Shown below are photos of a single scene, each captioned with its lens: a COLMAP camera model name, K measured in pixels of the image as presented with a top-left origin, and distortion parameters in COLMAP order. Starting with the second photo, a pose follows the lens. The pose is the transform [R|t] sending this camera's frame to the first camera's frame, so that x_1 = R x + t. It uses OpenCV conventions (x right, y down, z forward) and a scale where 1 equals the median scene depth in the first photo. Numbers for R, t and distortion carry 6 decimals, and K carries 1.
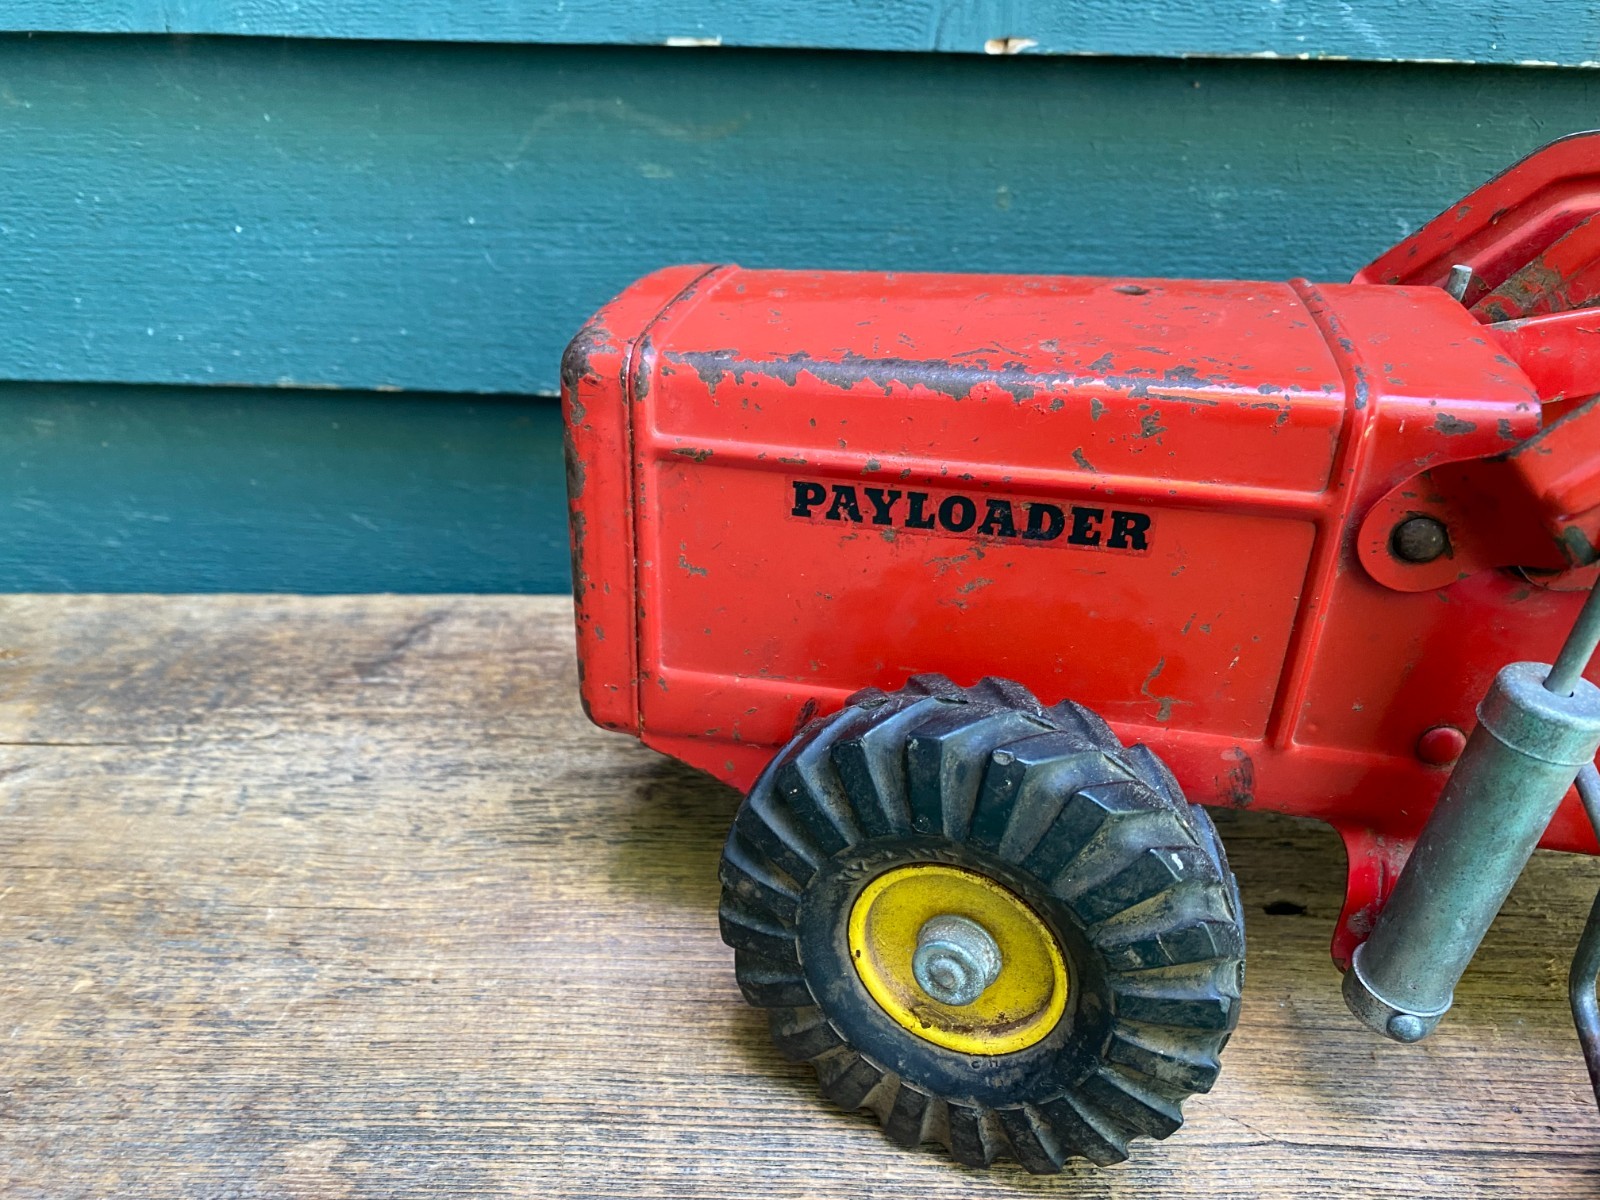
lens RADIAL K [[1247.9, 0, 748.0], [0, 1247.9, 589.1], [0, 0, 1]] dist [-0.014662, -0.005286]
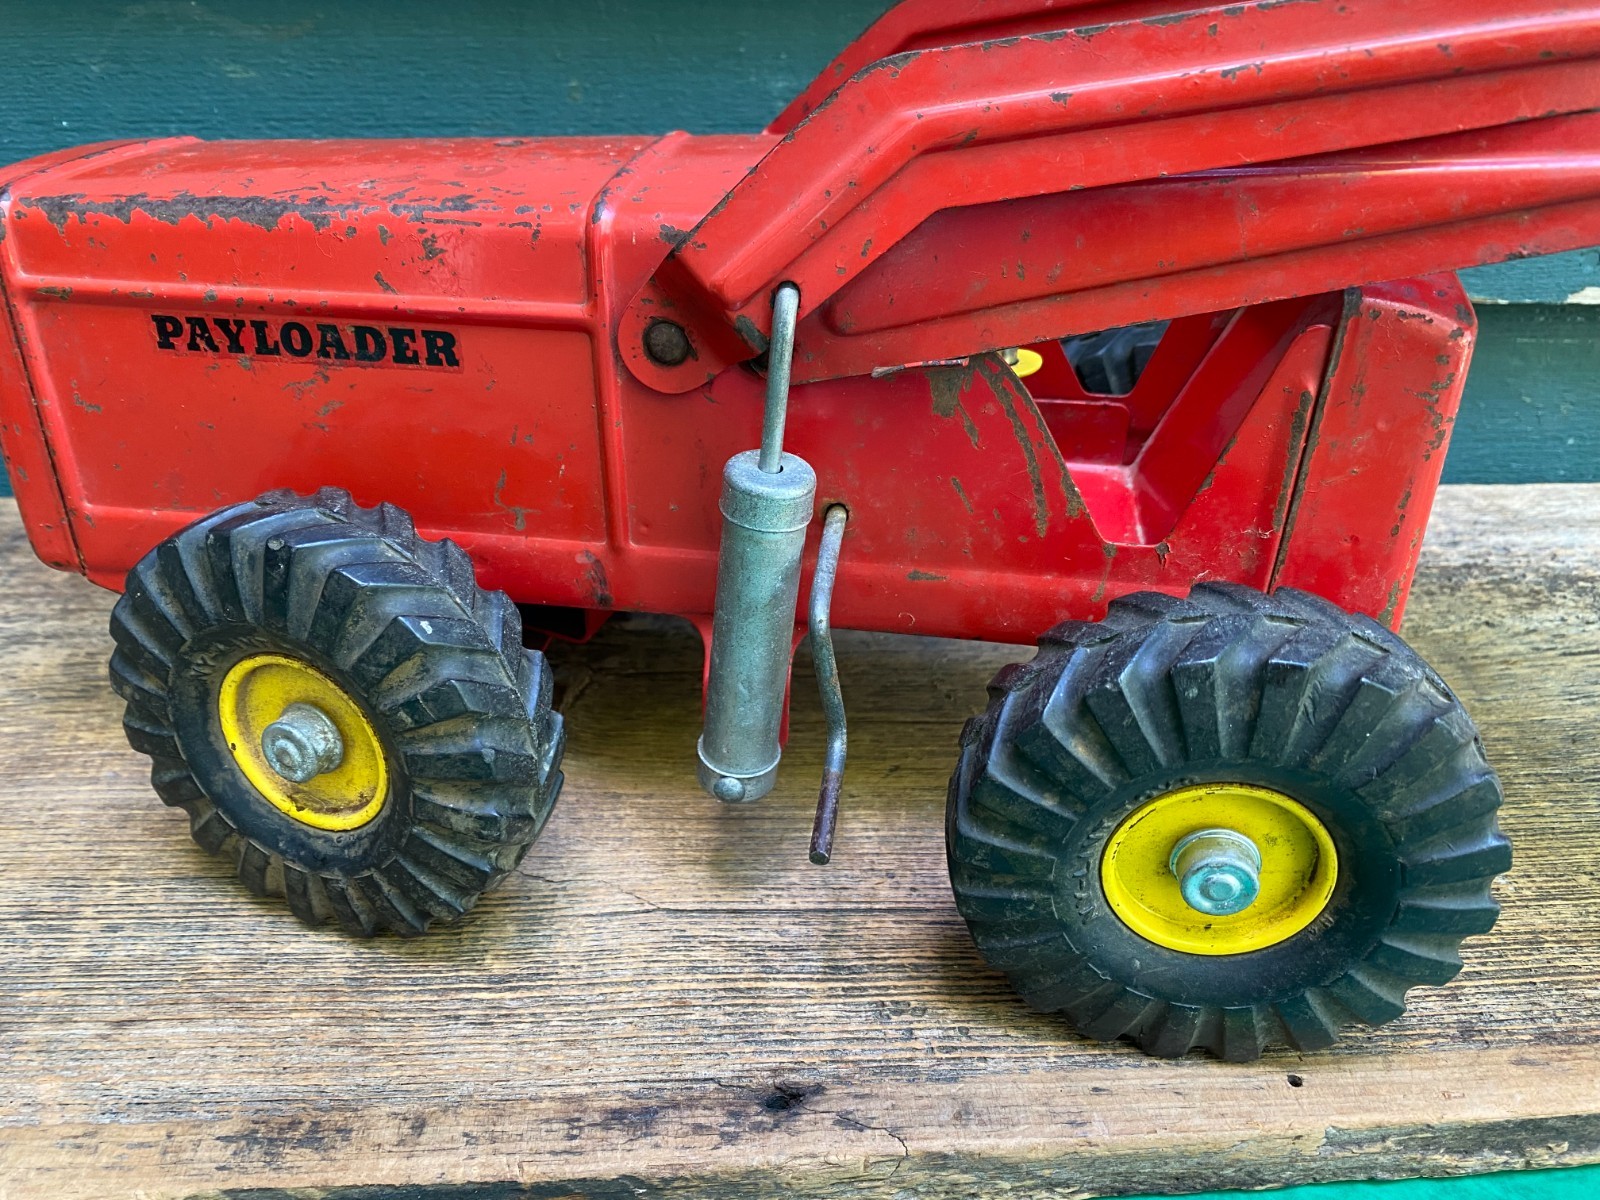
lens RADIAL K [[1247.9, 0, 766.4], [0, 1247.9, 586.8], [0, 0, 1]] dist [-0.014662, -0.005286]
pose [[0.997815, -0.034477, 0.056354, 0.397870], [0.032885, 0.999041, 0.028922, 0.107599], [-0.057297, -0.027006, 0.997992, -0.095826]]
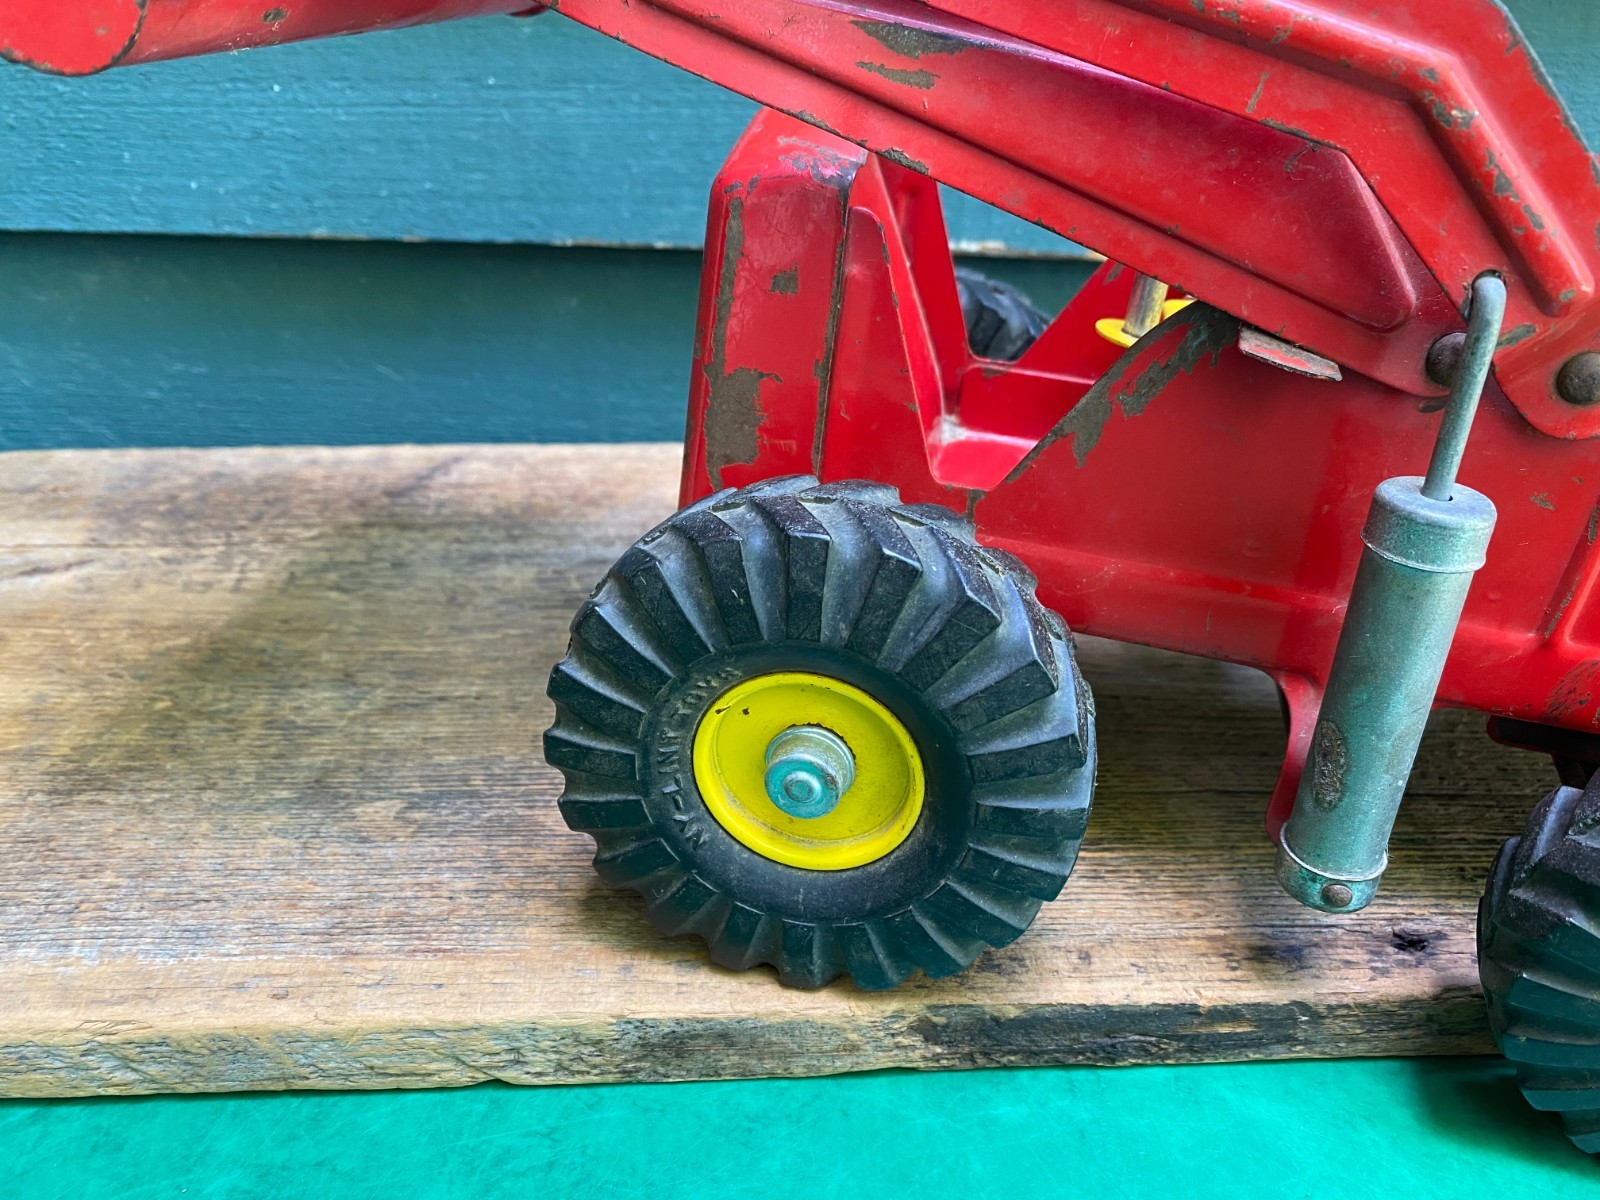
lens RADIAL K [[1247.9, 0, 774.1], [0, 1247.9, 588.0], [0, 0, 1]] dist [-0.014662, -0.005286]
pose [[0.999305, -0.017856, 0.032708, -0.015332], [0.018093, 0.999812, -0.006961, 0.217002], [-0.032578, 0.007548, 0.999441, -0.138245]]
